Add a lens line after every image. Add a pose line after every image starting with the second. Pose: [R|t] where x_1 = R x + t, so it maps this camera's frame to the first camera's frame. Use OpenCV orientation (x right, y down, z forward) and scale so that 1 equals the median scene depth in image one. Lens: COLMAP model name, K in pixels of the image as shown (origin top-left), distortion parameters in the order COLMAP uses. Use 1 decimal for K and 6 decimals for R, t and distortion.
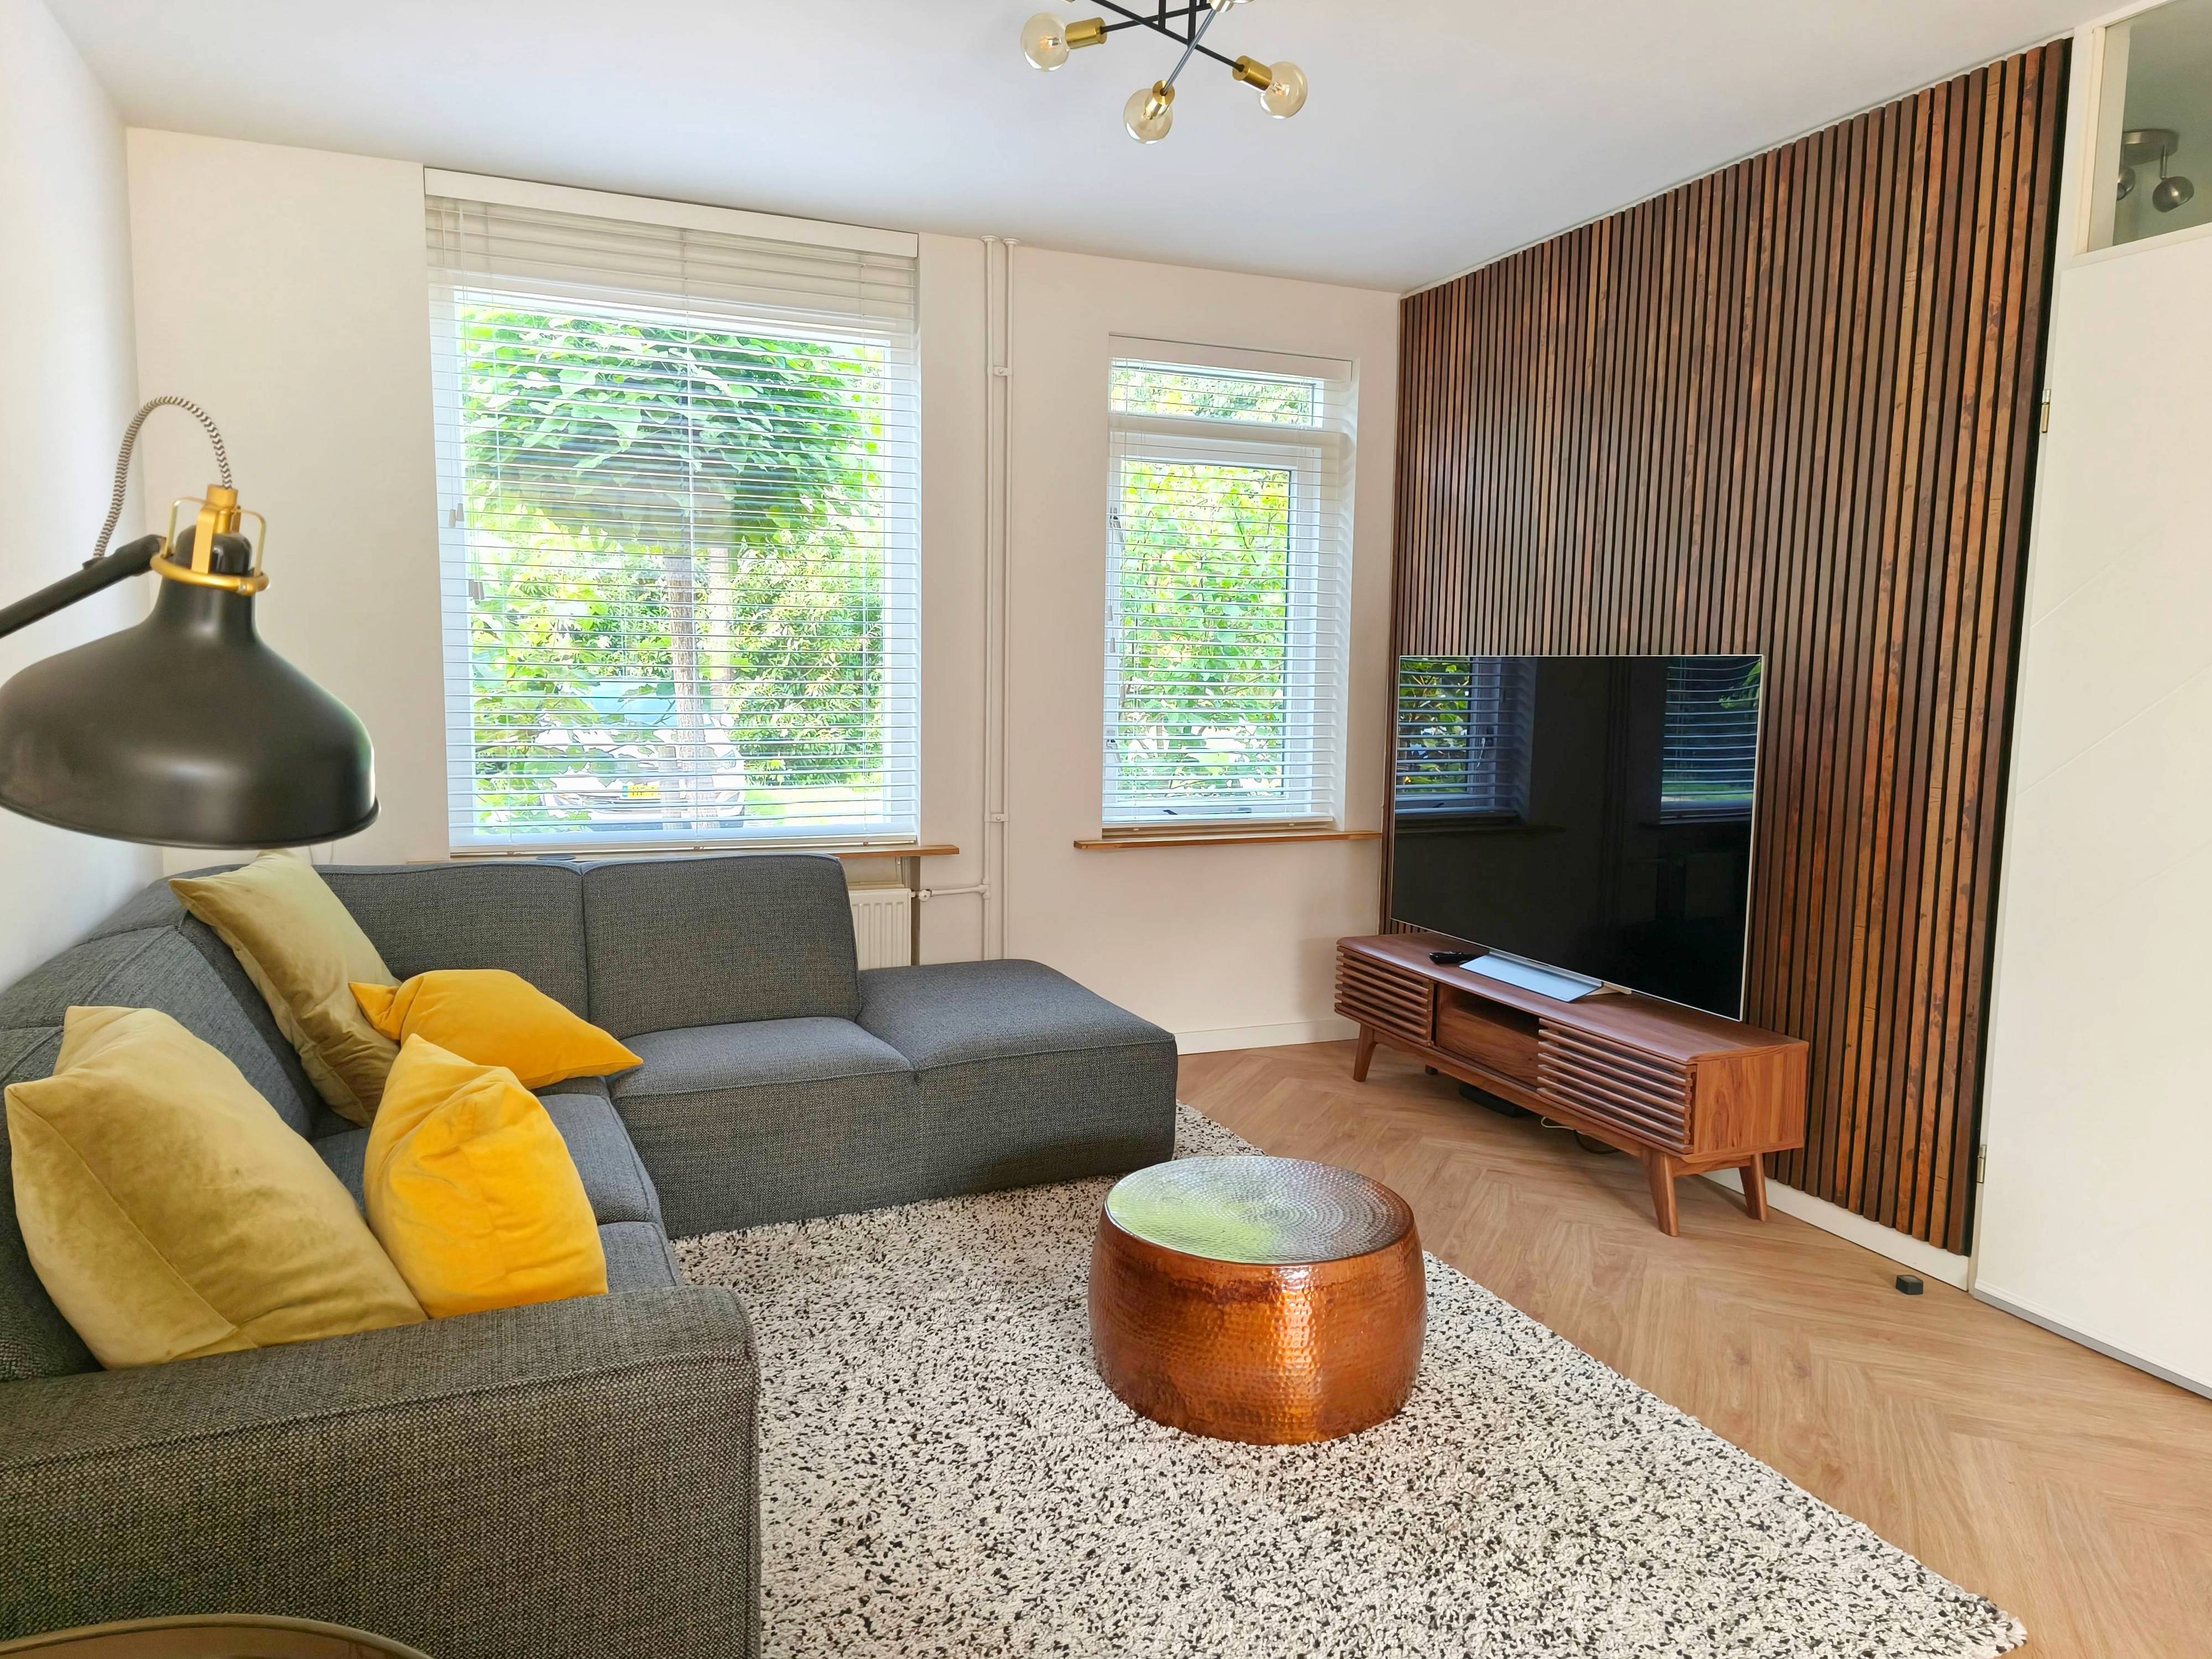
lens RADIAL K [[1518.4, 0, 1118.4], [0, 1518.4, 827.3], [0, 0, 1]] dist [0.073512, -0.054445]
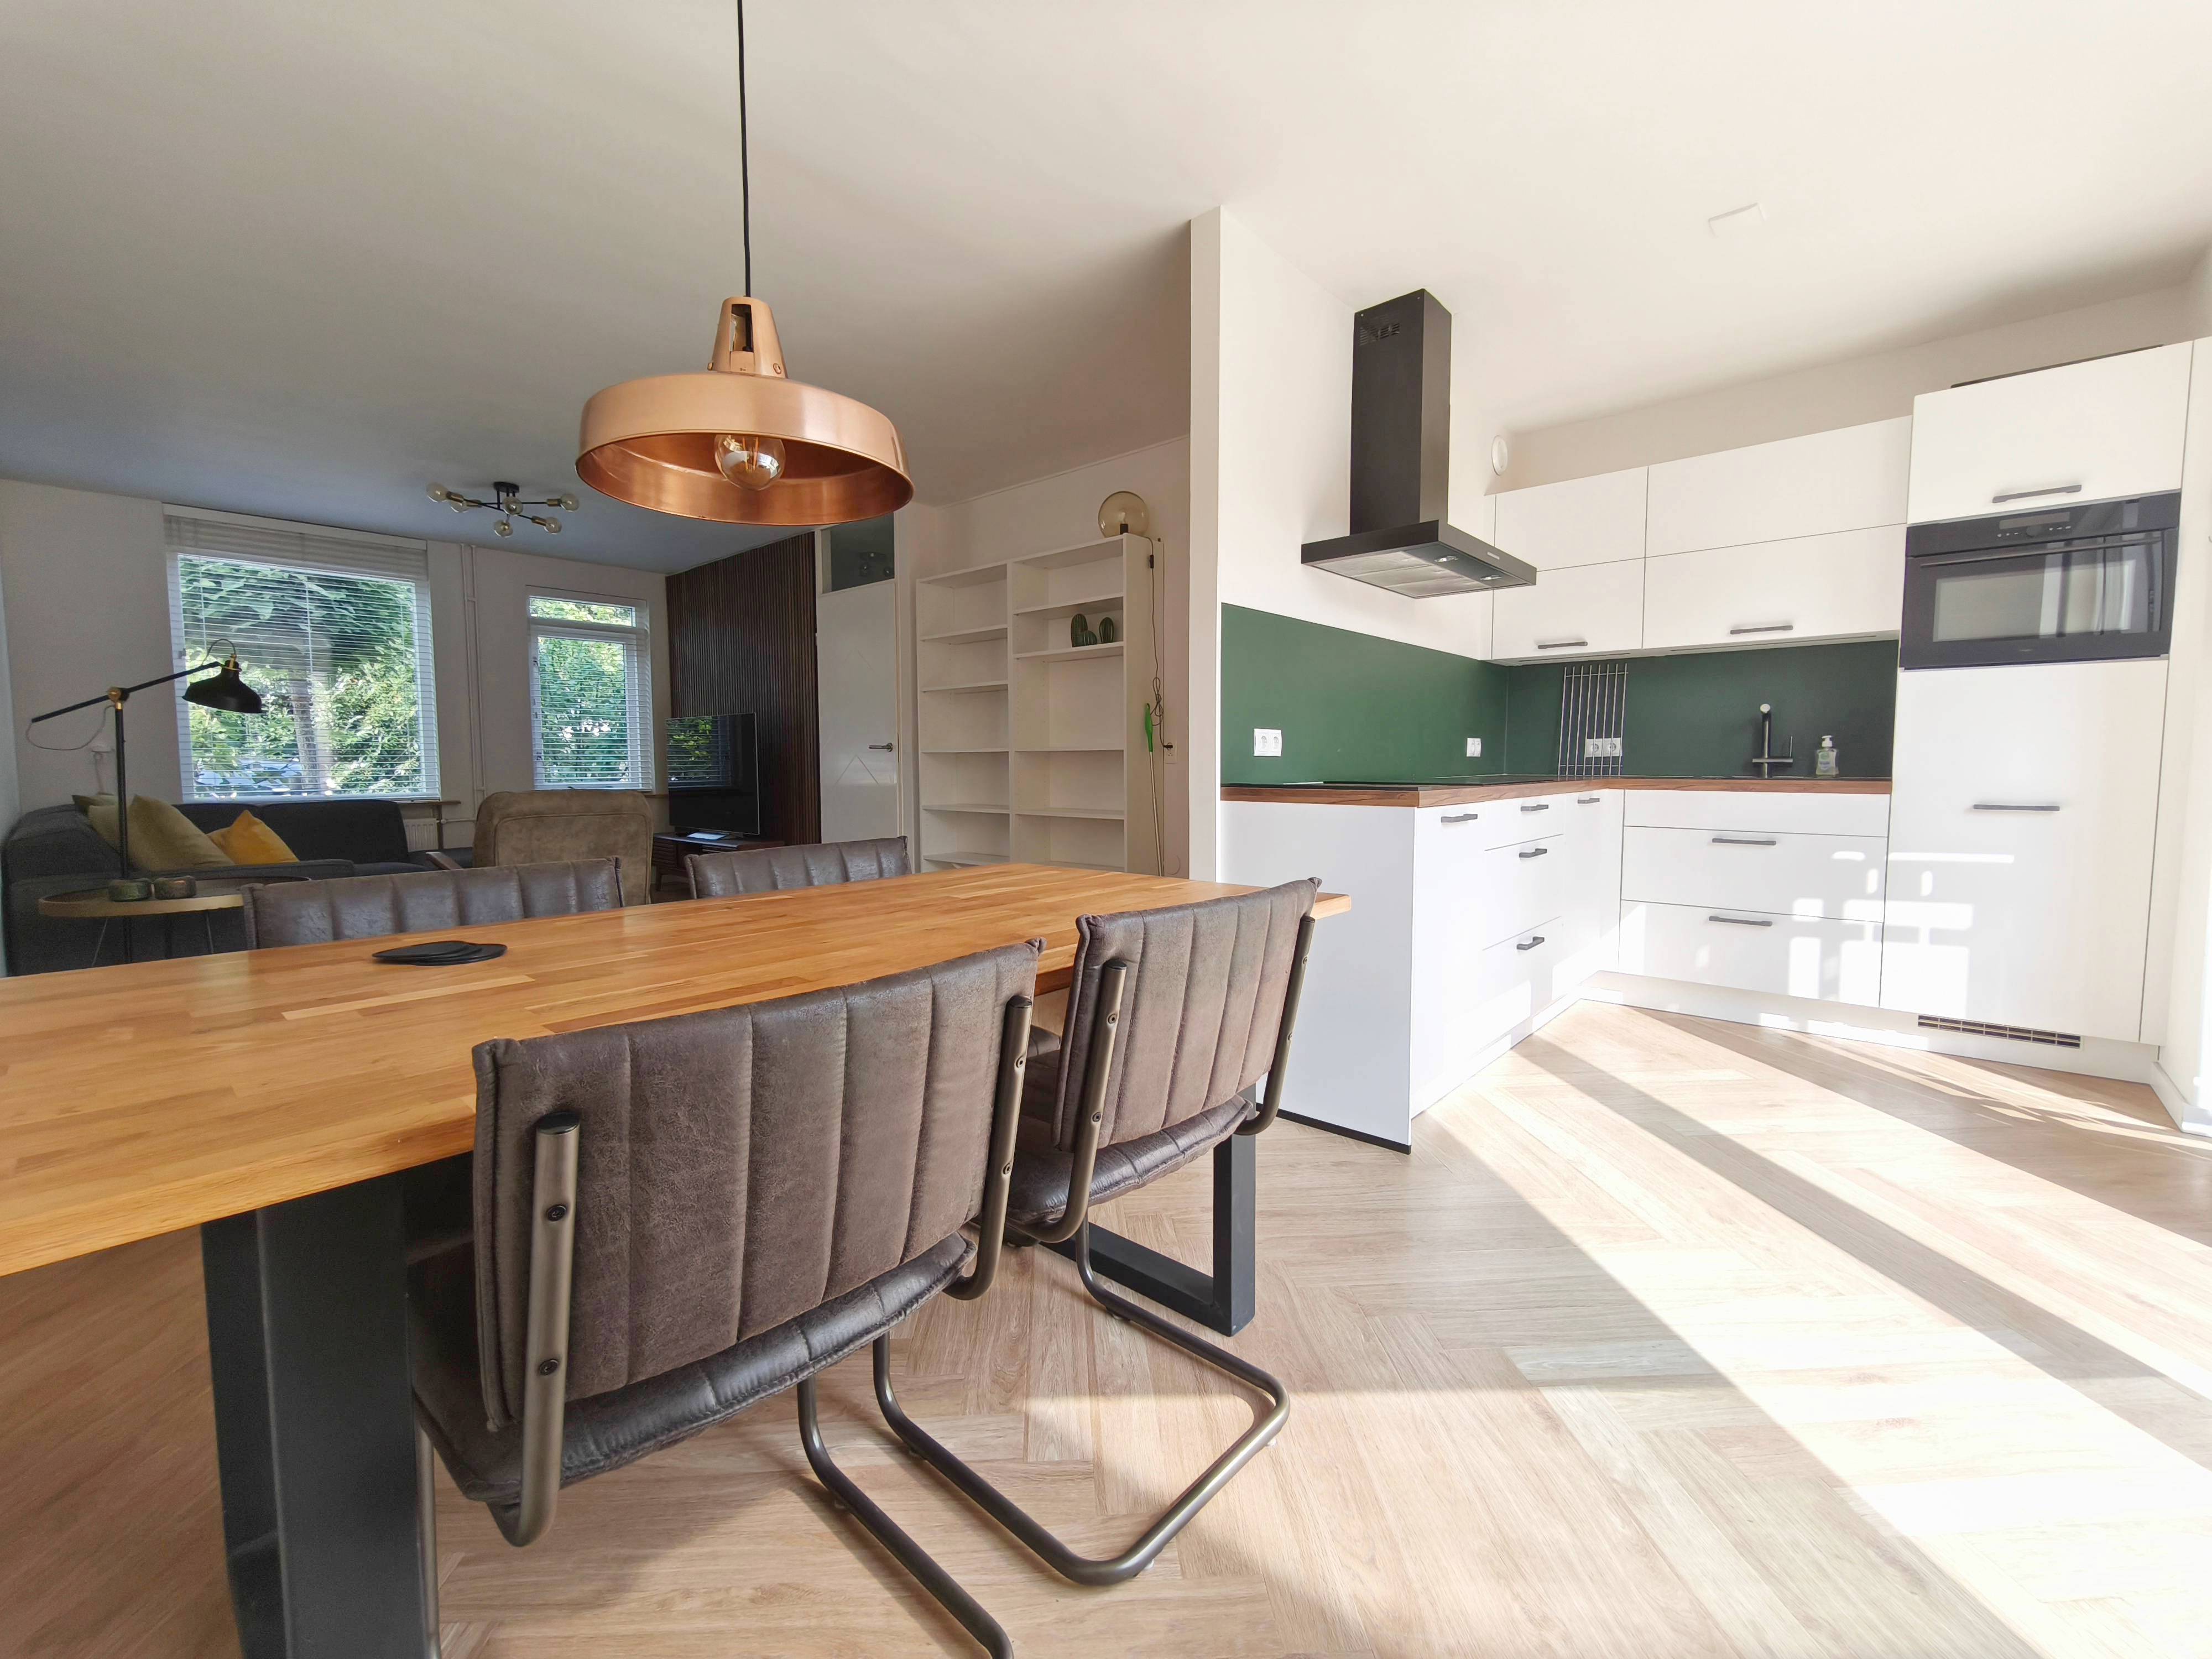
lens RADIAL K [[935.3, 0, 1099.8], [0, 935.3, 834.1], [0, 0, 1]] dist [-0.005002, -0.000053]
pose [[0.904245, -0.048650, 0.424234, 0.213404], [0.058933, 0.998200, -0.011144, 0.172266], [-0.422928, 0.035079, 0.905484, -0.877662]]
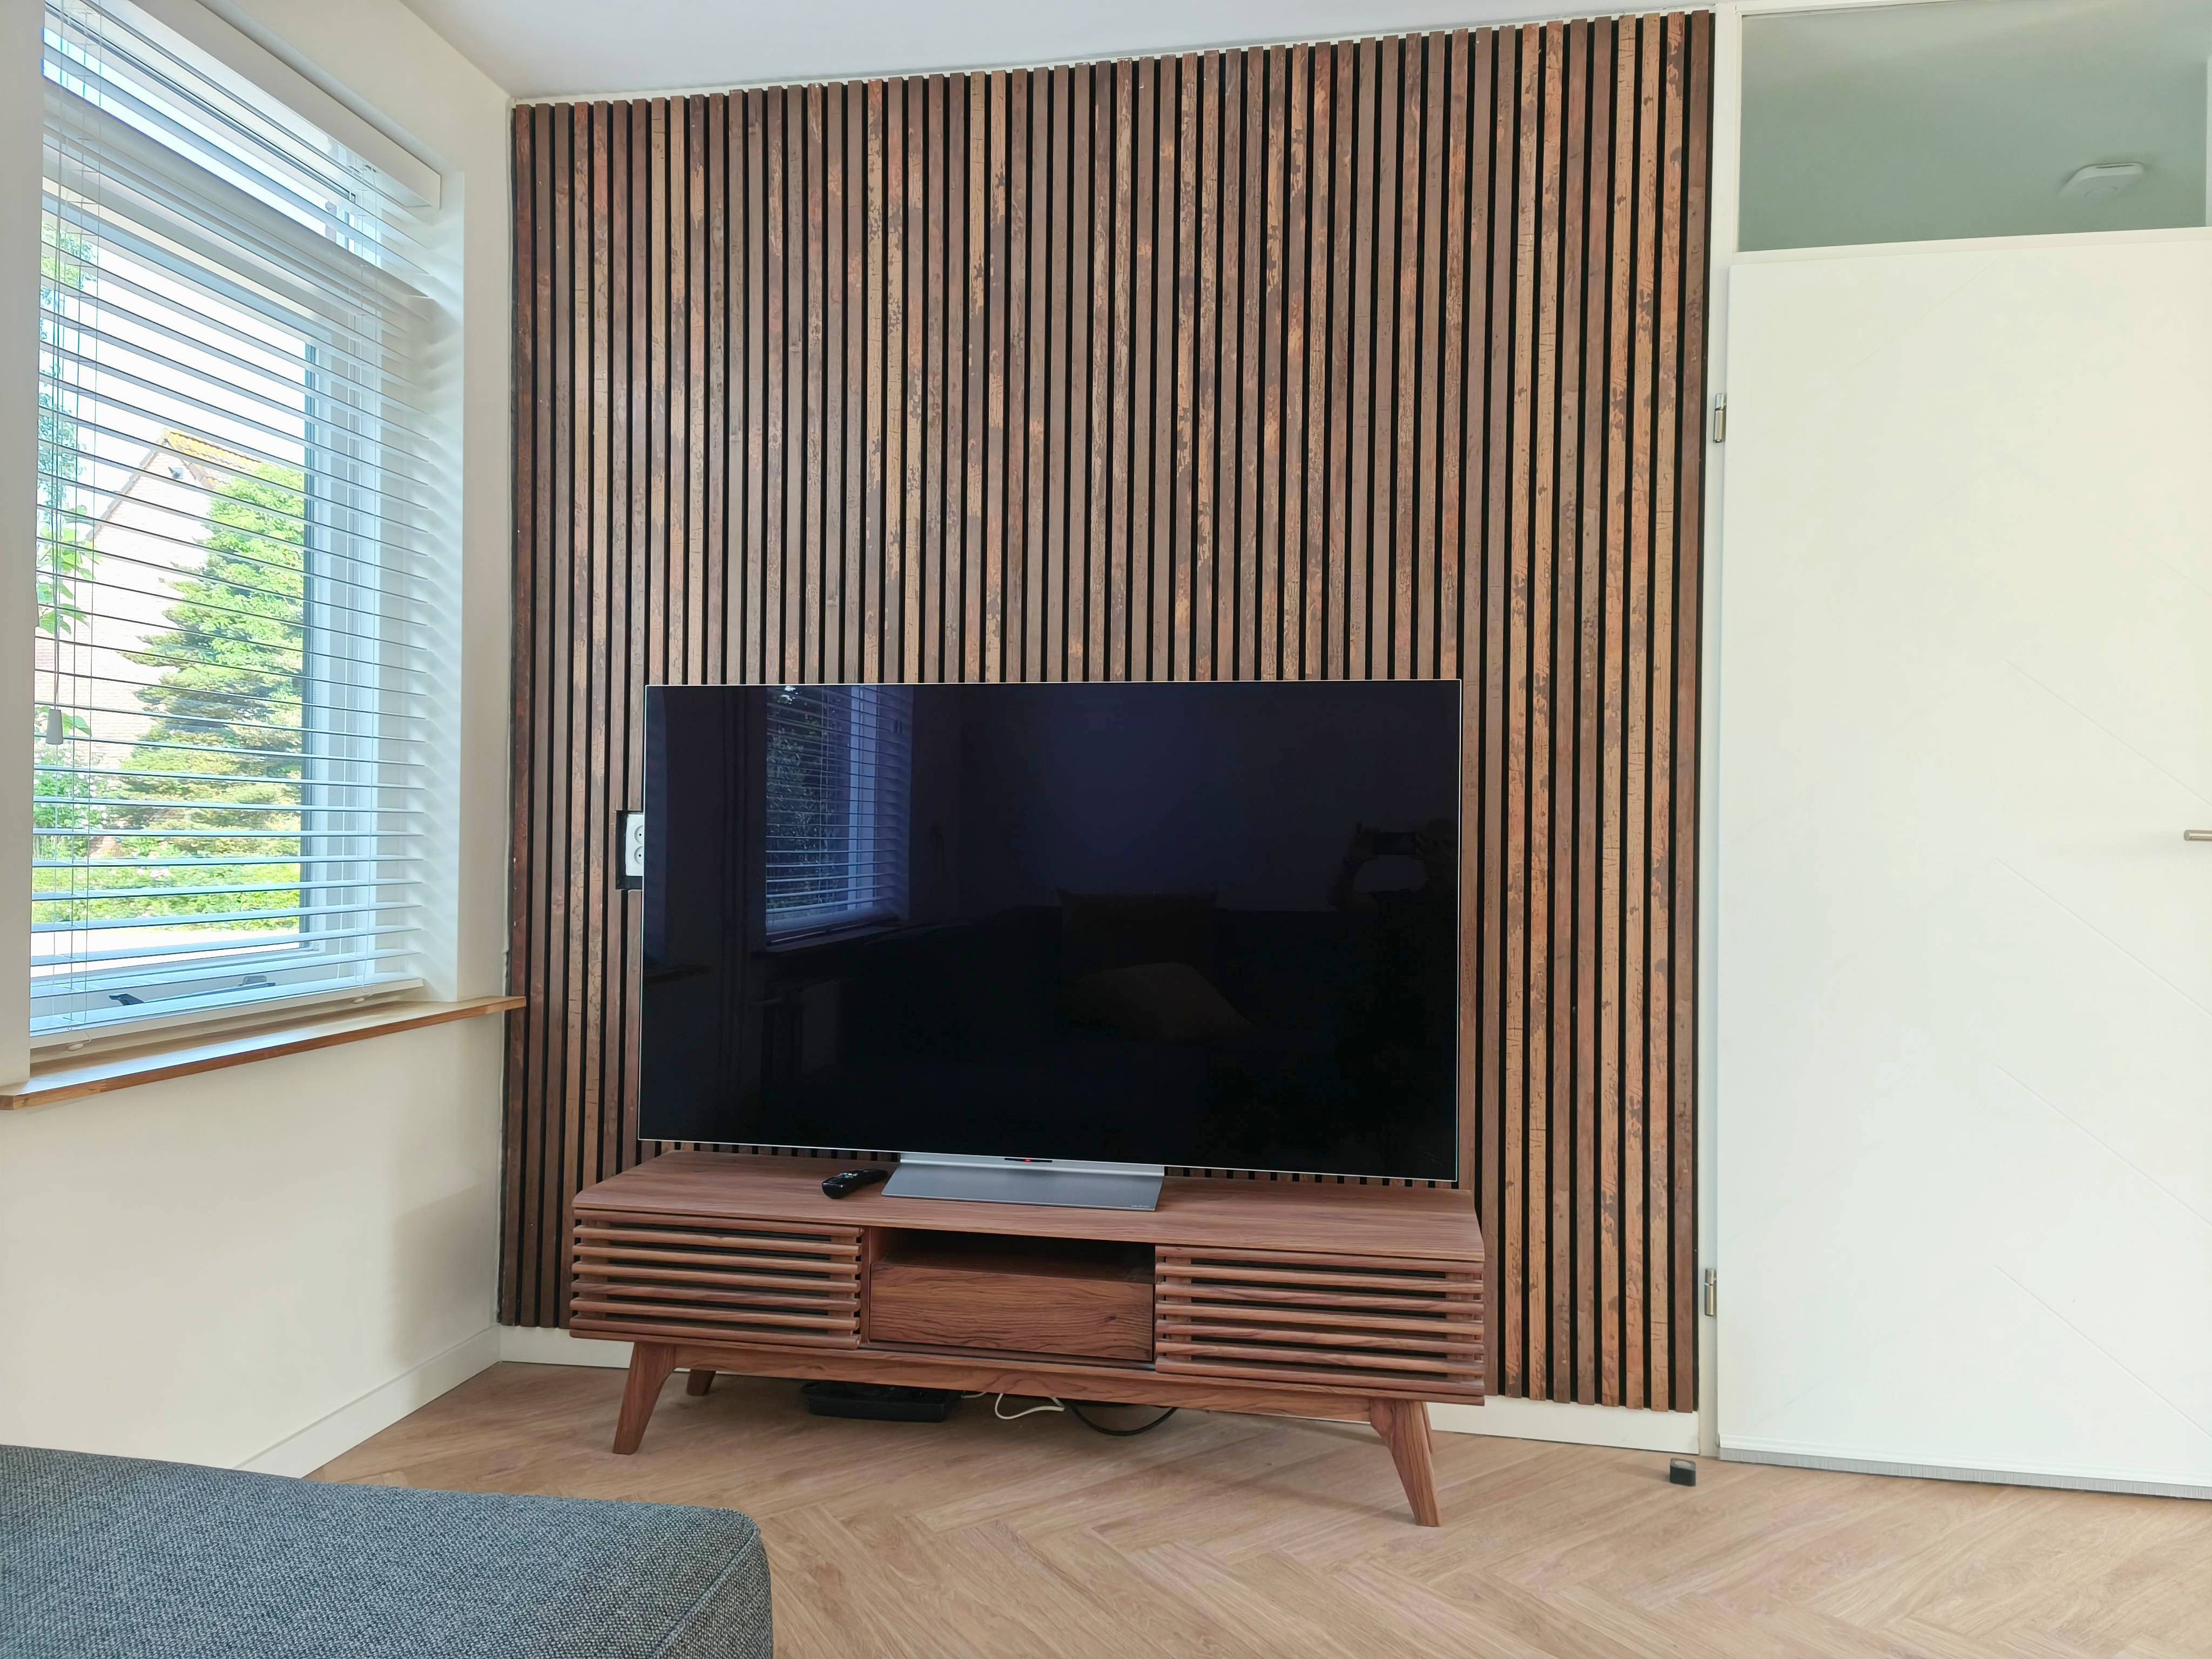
lens RADIAL K [[1454.0, 0, 1139.2], [0, 1454.0, 827.9], [0, 0, 1]] dist [0.066754, -0.055923]
pose [[0.534984, -0.004674, 0.844849, -0.231669], [0.086408, 0.995044, -0.049210, -0.016566], [-0.840432, 0.099328, 0.532736, 0.668323]]
